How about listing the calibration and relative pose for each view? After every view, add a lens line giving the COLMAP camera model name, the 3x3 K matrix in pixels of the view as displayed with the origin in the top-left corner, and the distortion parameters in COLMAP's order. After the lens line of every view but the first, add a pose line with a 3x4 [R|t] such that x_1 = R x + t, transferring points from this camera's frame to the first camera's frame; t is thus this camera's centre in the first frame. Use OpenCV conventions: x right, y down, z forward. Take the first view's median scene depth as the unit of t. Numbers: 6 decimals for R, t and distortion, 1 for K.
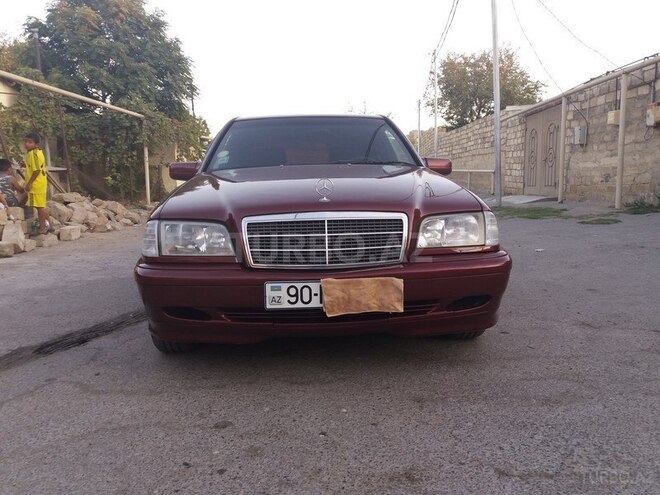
lens RADIAL K [[532.8, 0, 323.4], [0, 532.8, 241.1], [0, 0, 1]] dist [0.007284, -0.023989]
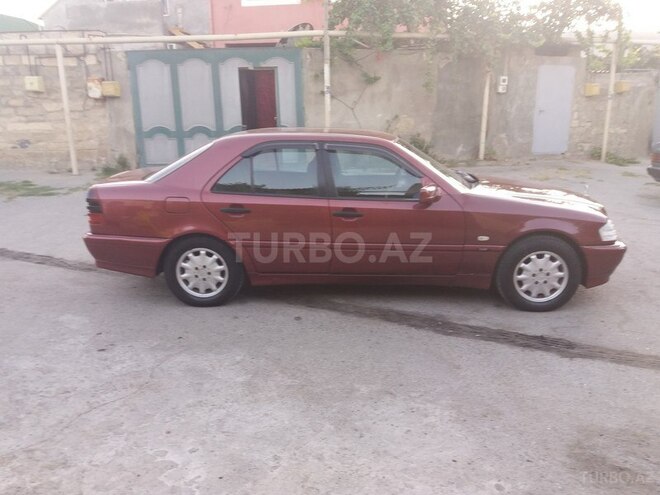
lens RADIAL K [[532.8, 0, 334.3], [0, 532.8, 250.9], [0, 0, 1]] dist [0.007284, -0.023989]
pose [[0.106504, -0.239972, 0.964920, -0.470606], [0.112489, 0.967117, 0.228102, -0.099258], [-0.987929, 0.084249, 0.129996, 0.363612]]
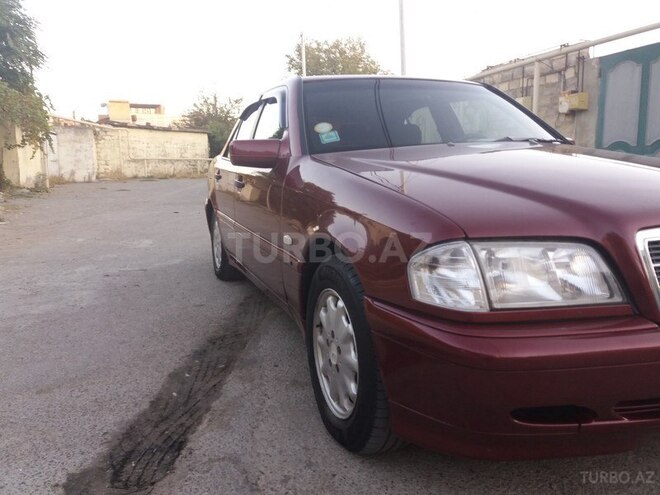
lens RADIAL K [[532.8, 0, 331.1], [0, 532.8, 246.7], [0, 0, 1]] dist [0.007284, -0.023989]
pose [[0.957717, -0.042060, 0.284621, -0.125109], [0.031211, 0.998607, 0.042547, -0.012613], [-0.286014, -0.031865, 0.957695, 0.113616]]
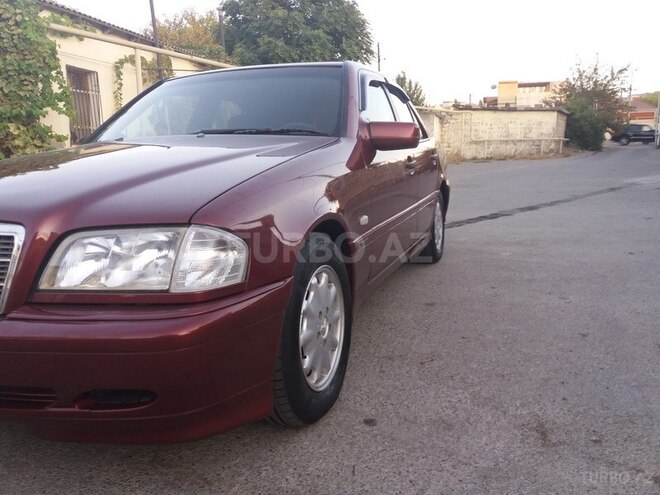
lens RADIAL K [[532.8, 0, 332.7], [0, 532.8, 250.6], [0, 0, 1]] dist [0.007284, -0.023989]
pose [[0.932454, 0.050570, -0.357733, 0.127667], [-0.022535, 0.996368, 0.082110, -0.015362], [0.360586, -0.068502, 0.930207, 0.116931]]
